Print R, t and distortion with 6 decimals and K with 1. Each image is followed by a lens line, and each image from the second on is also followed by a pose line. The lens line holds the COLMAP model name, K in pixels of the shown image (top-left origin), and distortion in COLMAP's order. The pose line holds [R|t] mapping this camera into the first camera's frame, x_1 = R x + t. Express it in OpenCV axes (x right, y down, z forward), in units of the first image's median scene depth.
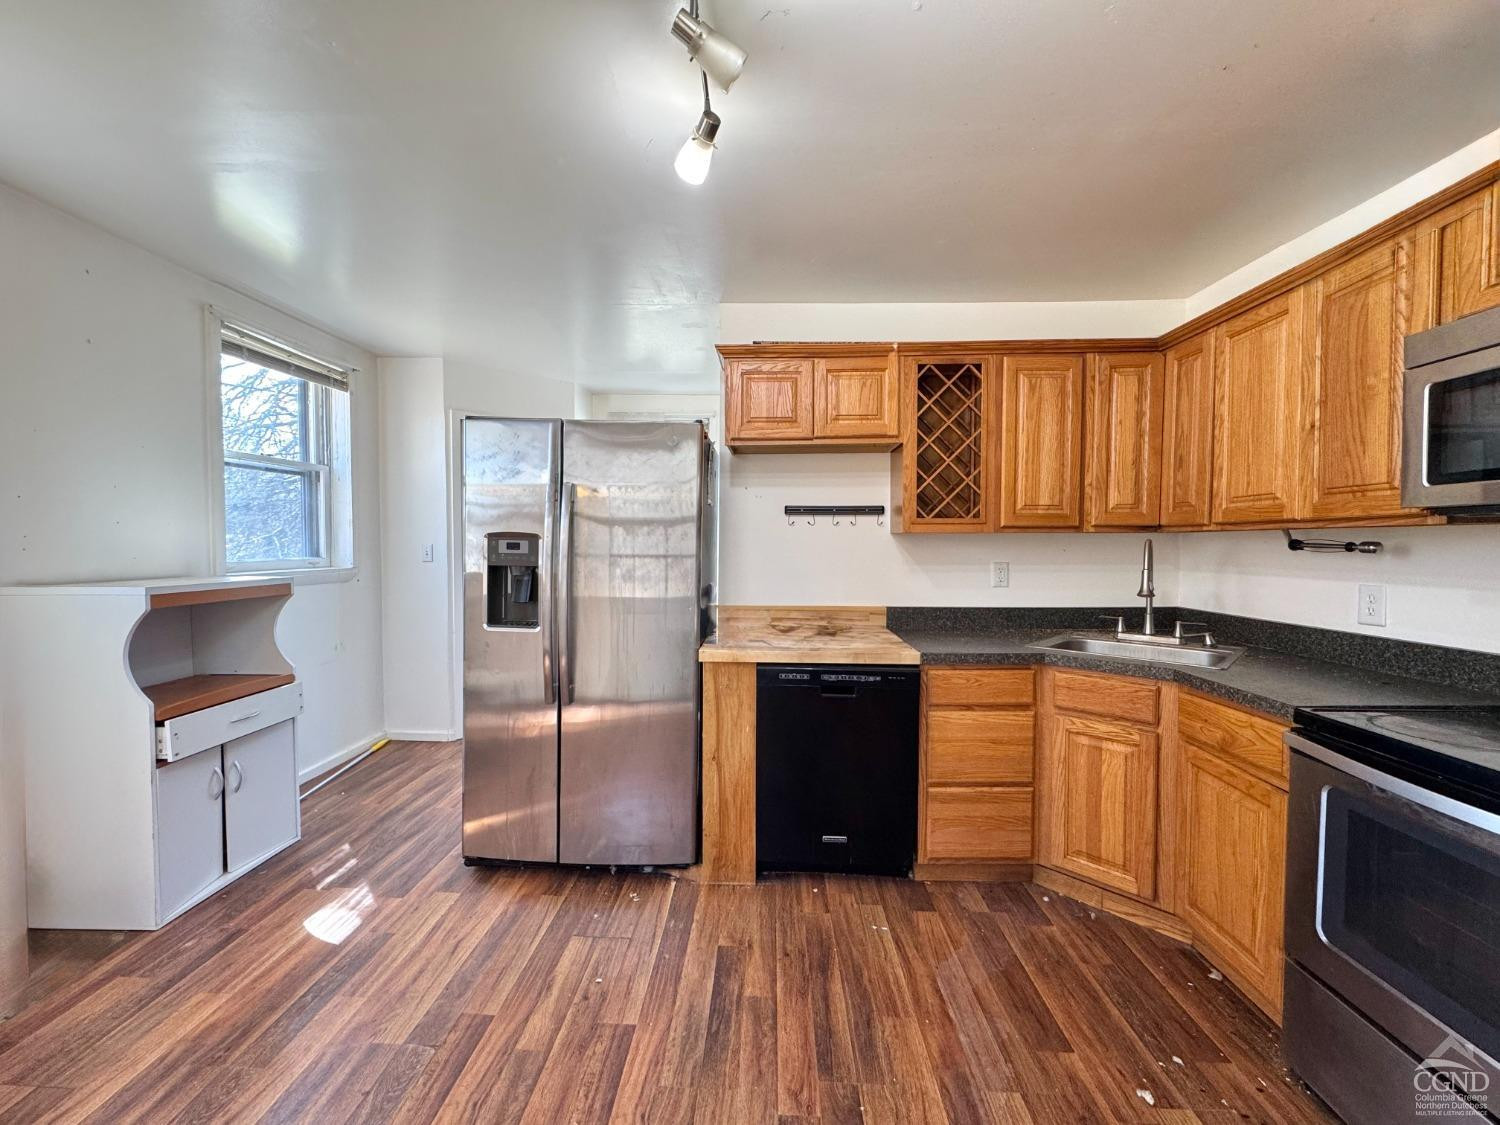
lens RADIAL K [[597.4, 0, 750.1], [0, 597.4, 559.6], [0, 0, 1]] dist [0.000038, 0.000583]
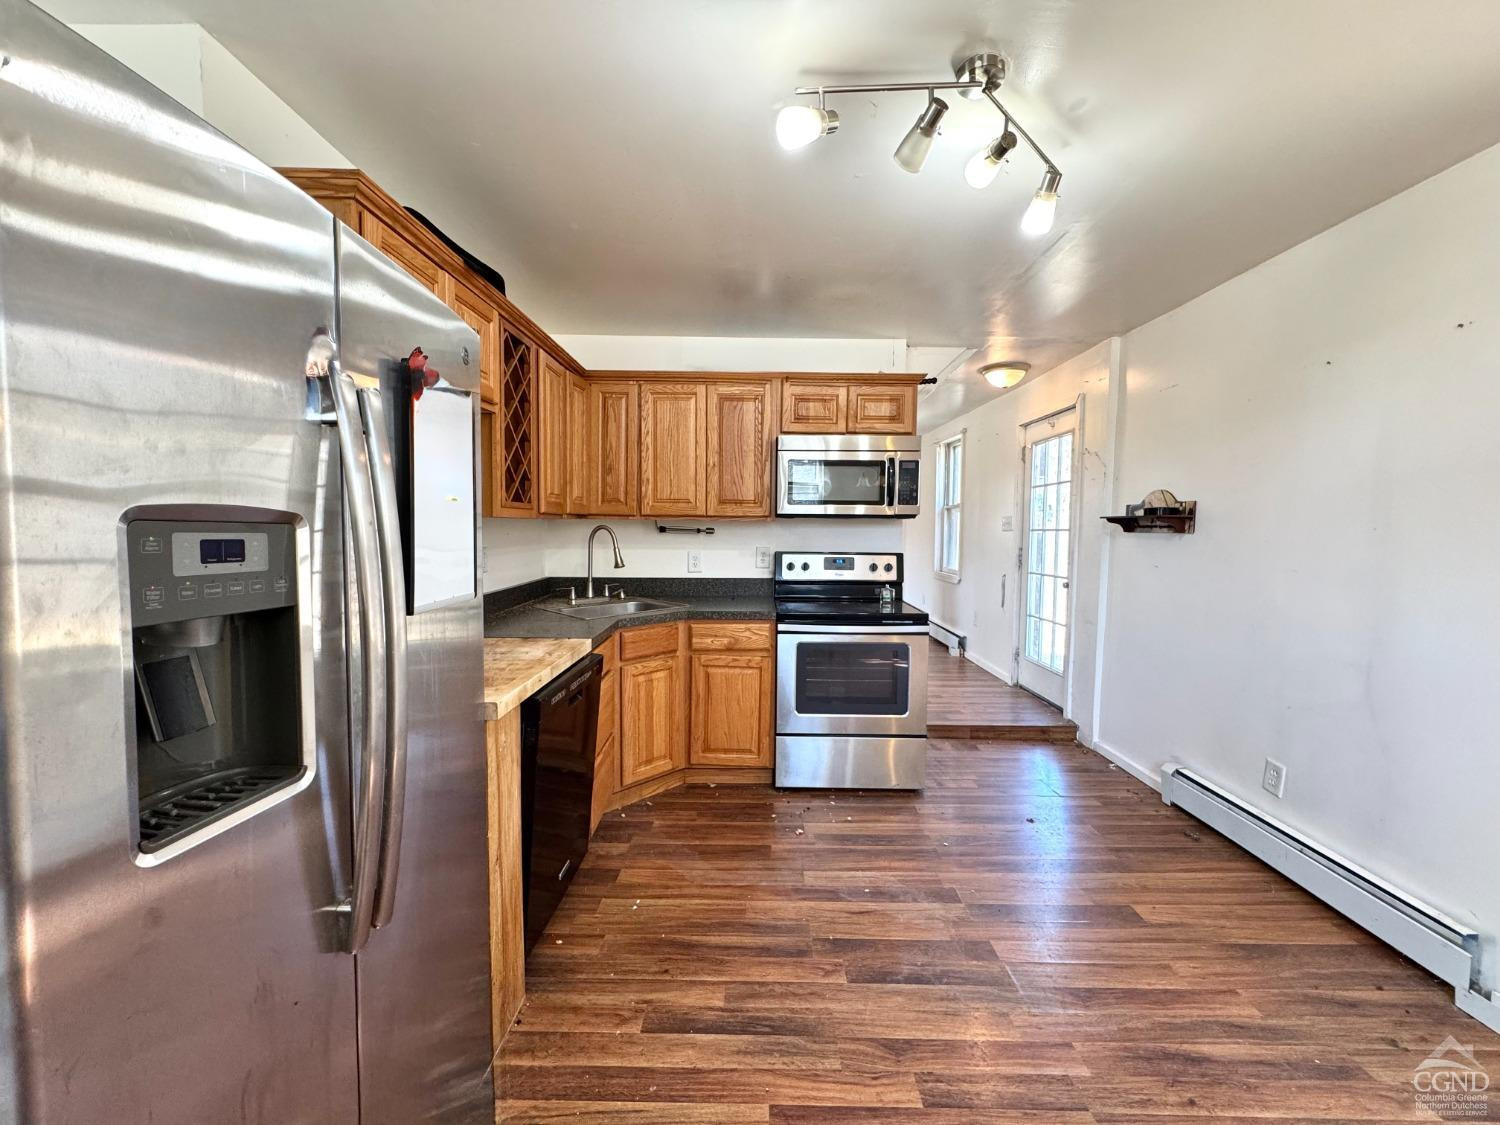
lens RADIAL K [[597.4, 0, 752.6], [0, 597.4, 557.9], [0, 0, 1]] dist [0.000038, 0.000583]
pose [[-0.018500, -0.055440, 0.998291, -0.858416], [0.019390, 0.998254, 0.055797, -0.037606], [-0.999641, 0.020390, -0.017392, 0.883719]]
